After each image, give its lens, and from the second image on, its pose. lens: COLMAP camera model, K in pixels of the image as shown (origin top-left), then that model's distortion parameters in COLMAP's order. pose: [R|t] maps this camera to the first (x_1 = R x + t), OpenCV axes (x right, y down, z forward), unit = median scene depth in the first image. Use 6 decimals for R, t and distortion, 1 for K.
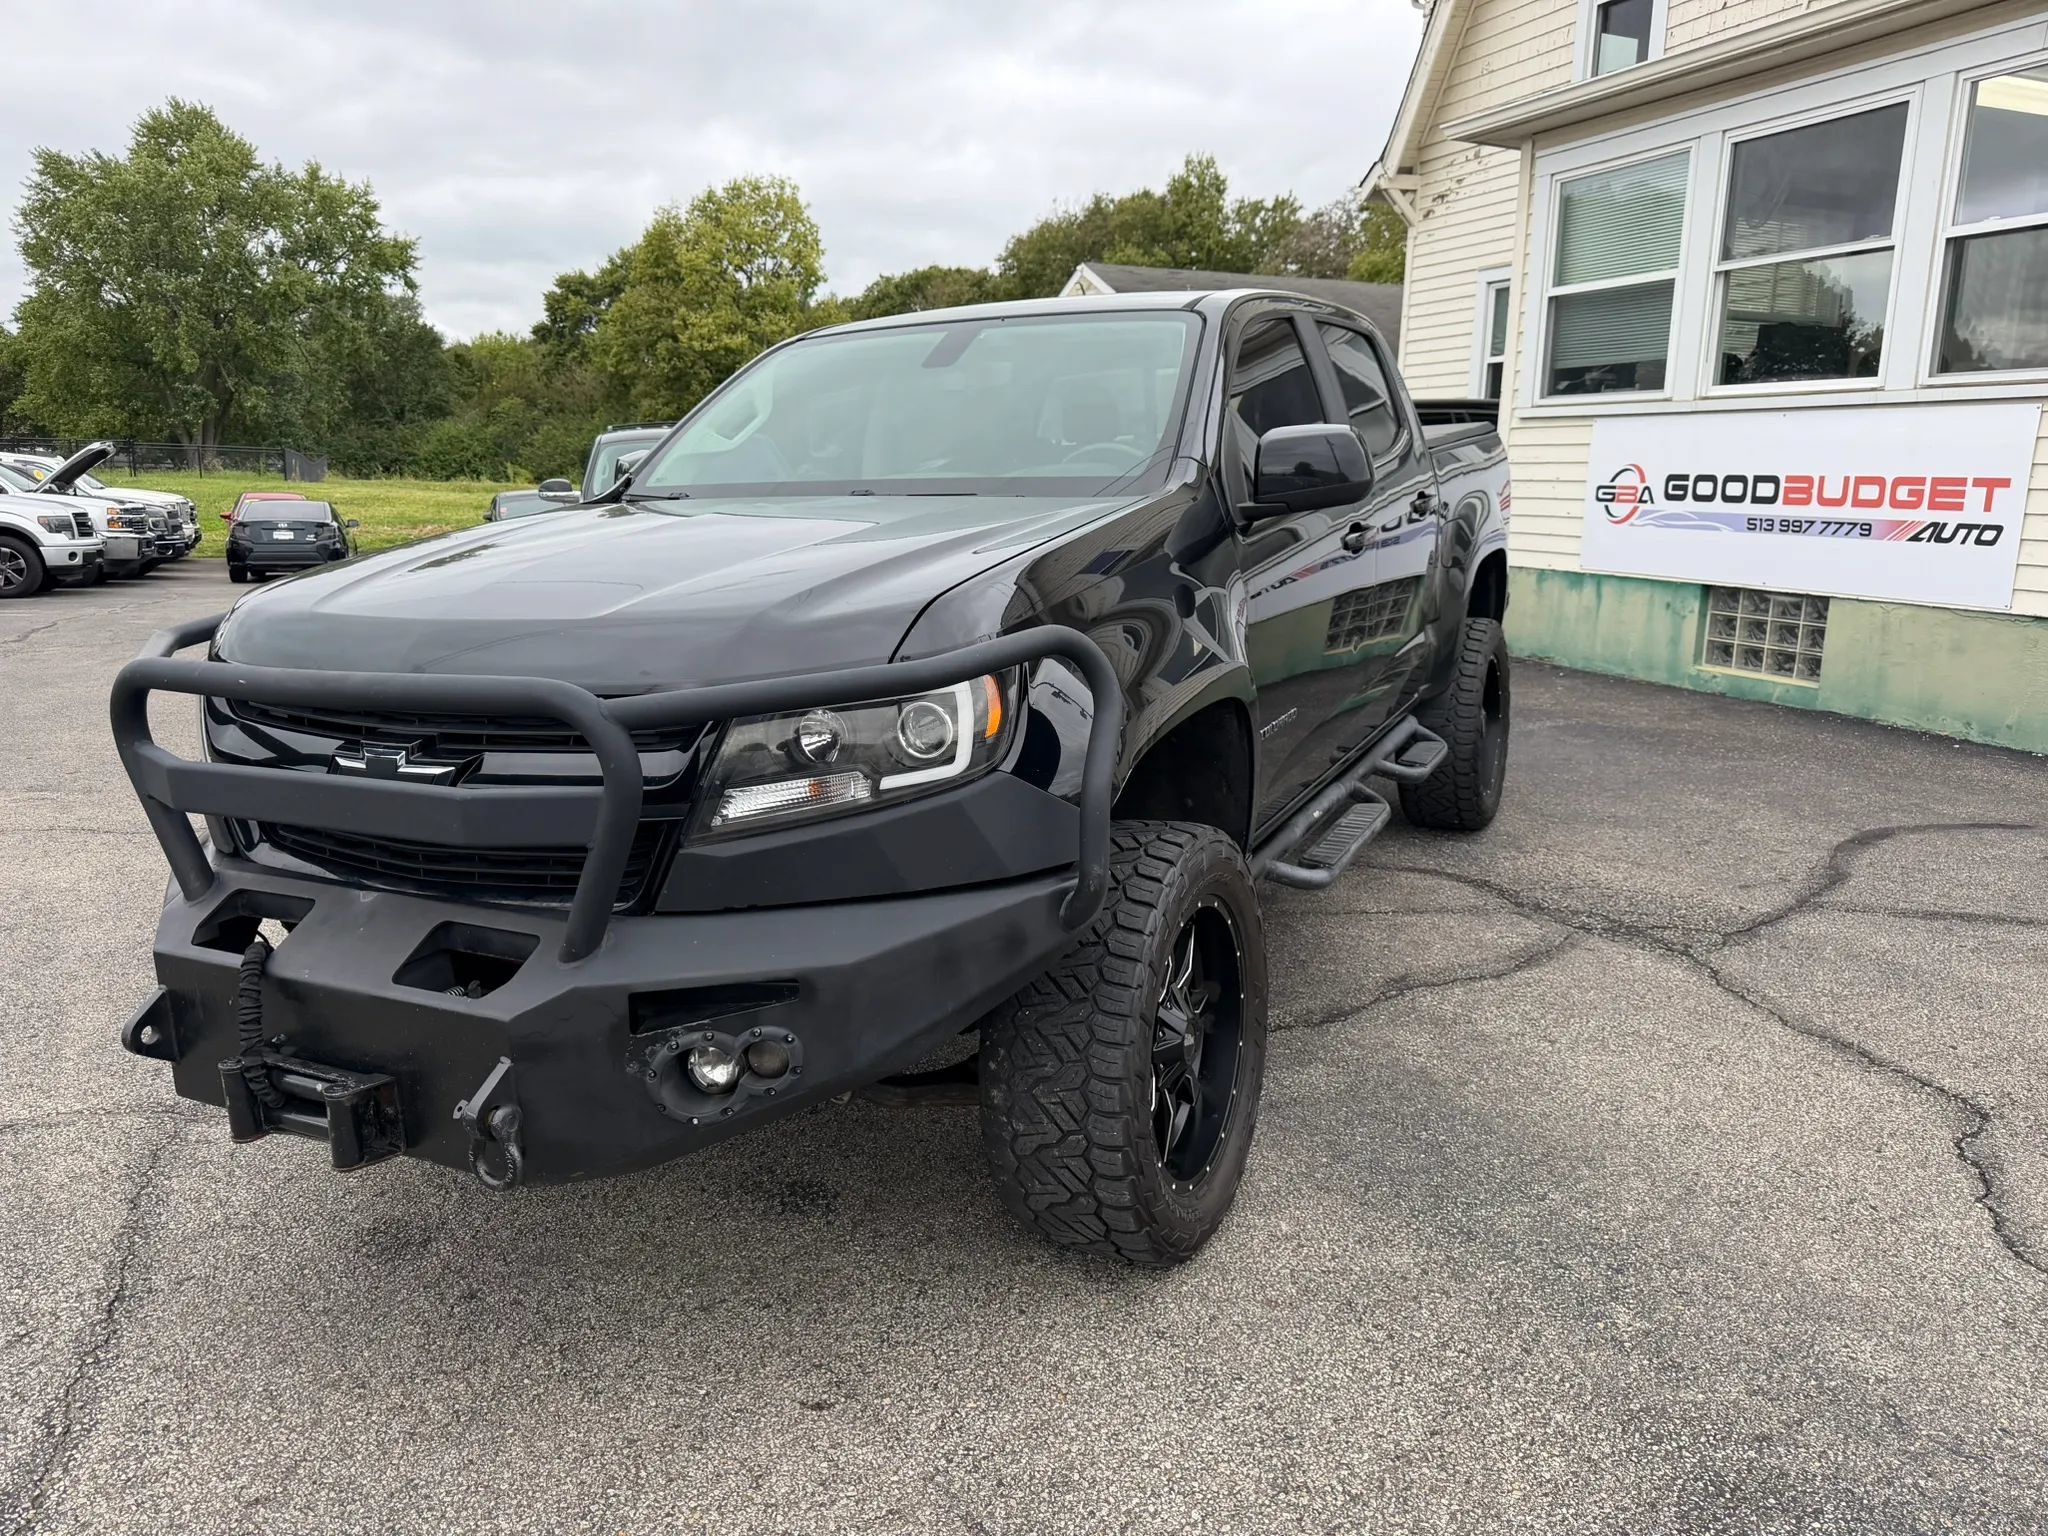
lens RADIAL K [[1461.4, 0, 1028.7], [0, 1461.4, 770.4], [0, 0, 1]] dist [0.003403, -0.005608]
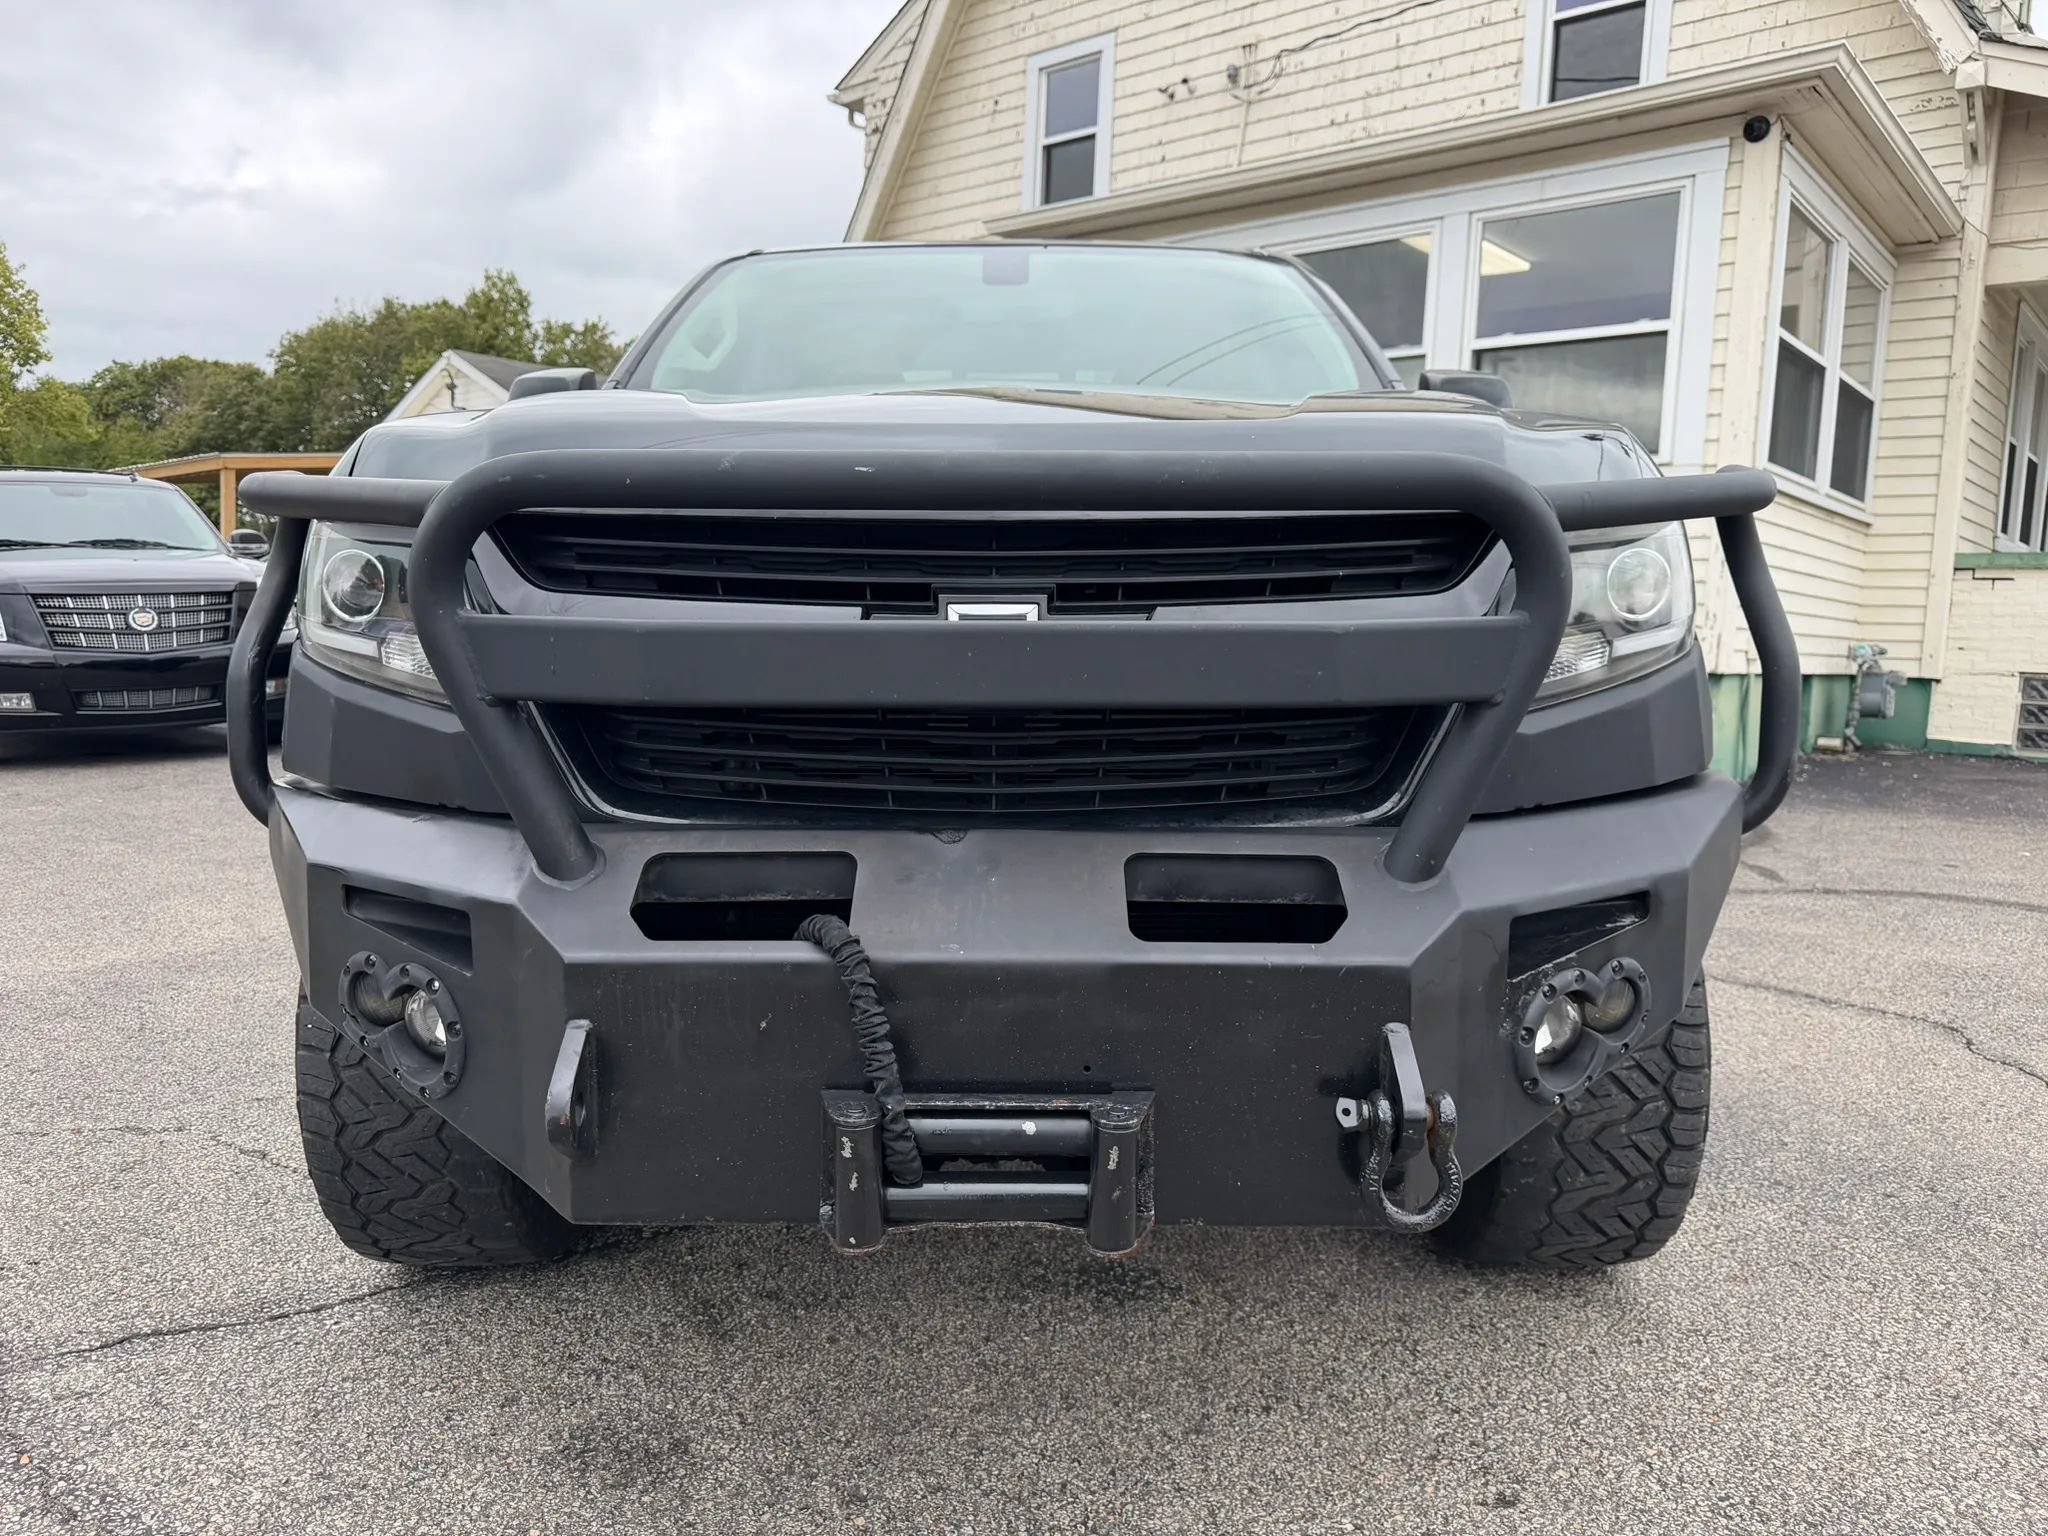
lens RADIAL K [[1466.0, 0, 1018.1], [0, 1466.0, 777.8], [0, 0, 1]] dist [-0.000659, -0.003160]
pose [[0.895869, -0.028512, 0.443402, -0.241388], [0.065200, 0.995572, -0.067716, 0.035676], [-0.439508, 0.089574, 0.893761, 0.143832]]
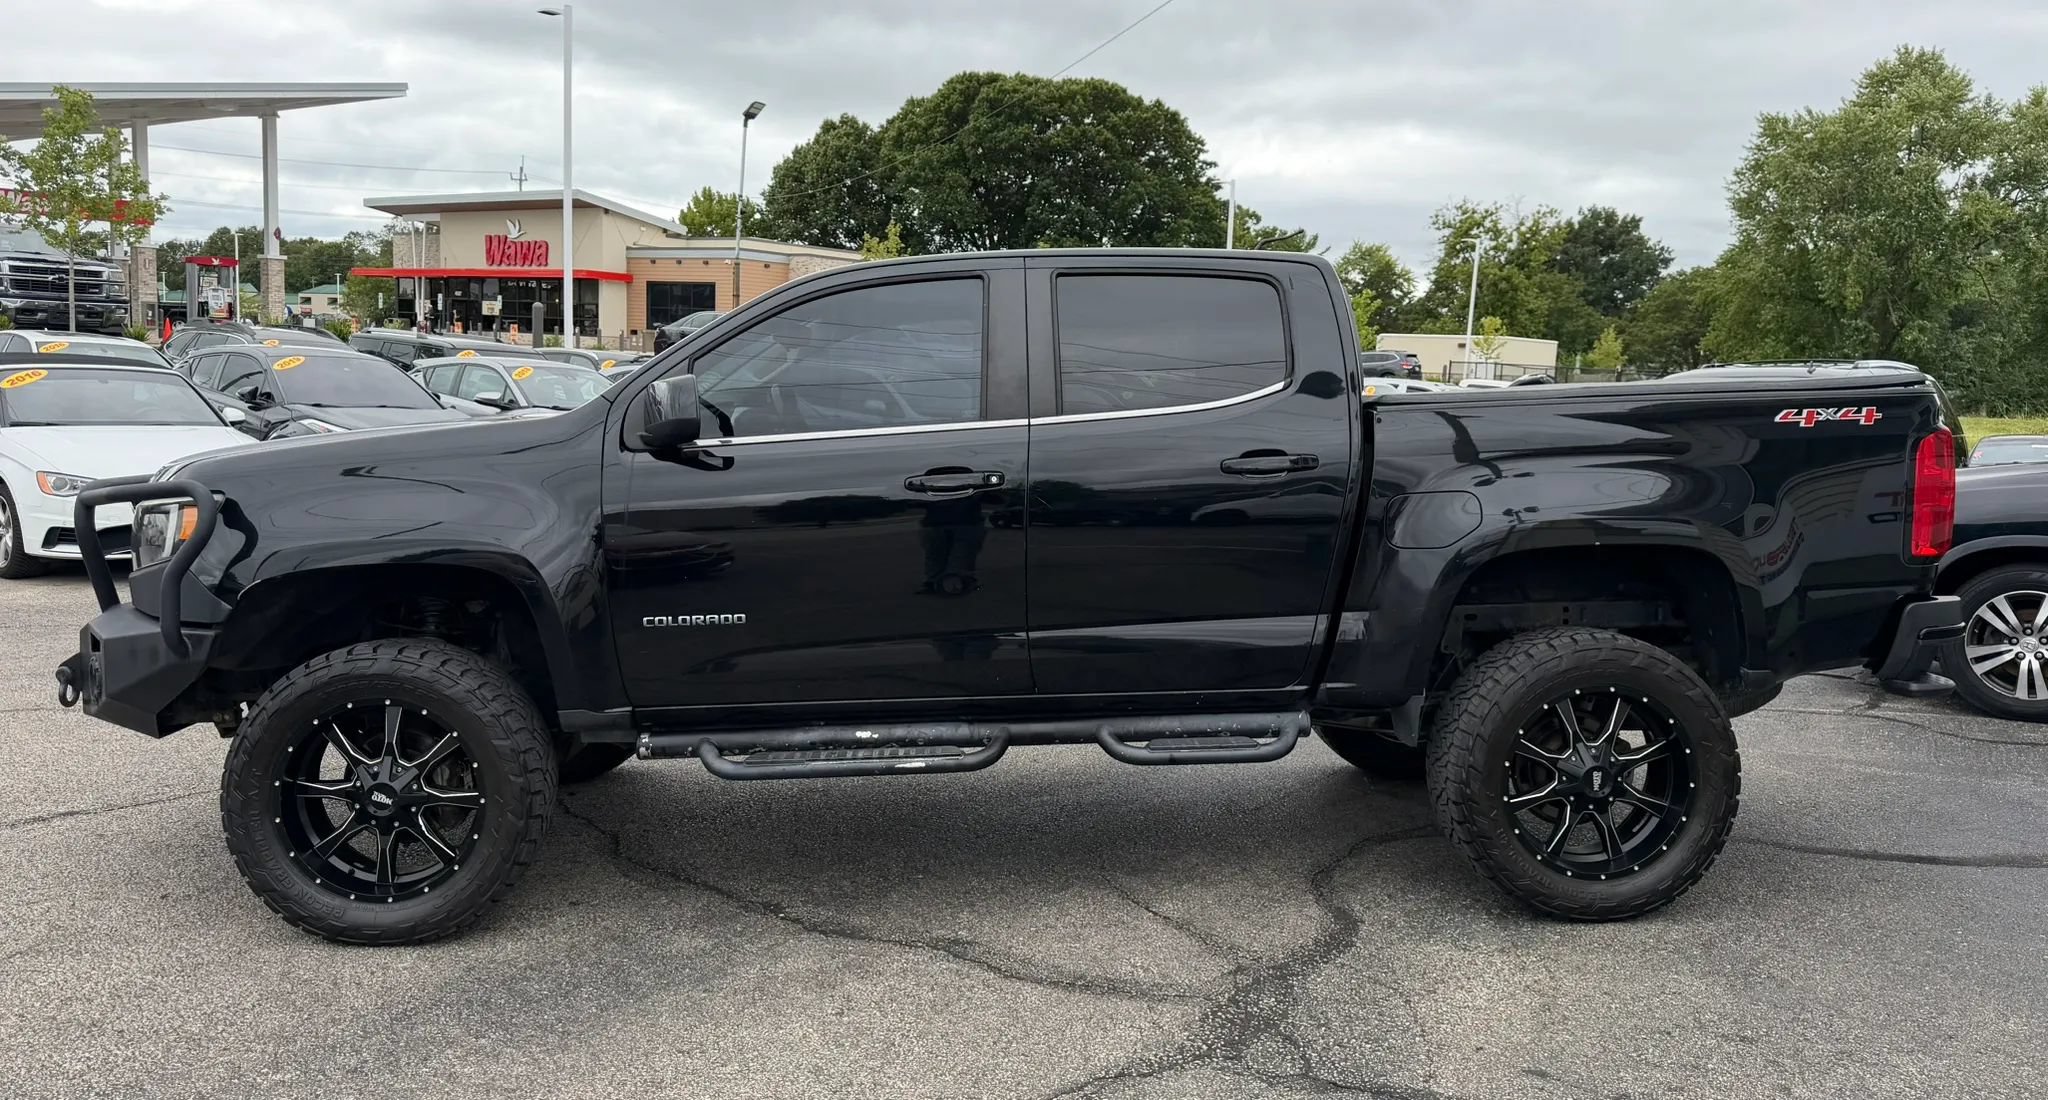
lens RADIAL K [[1474.0, 0, 1053.4], [0, 1474.0, 508.0], [0, 0, 1]] dist [0.118301, -0.181064]
pose [[0.496848, 0.092424, -0.862902, 0.677100], [-0.205272, 0.978613, -0.013375, -0.083970], [0.843211, 0.183776, 0.505194, 0.307959]]
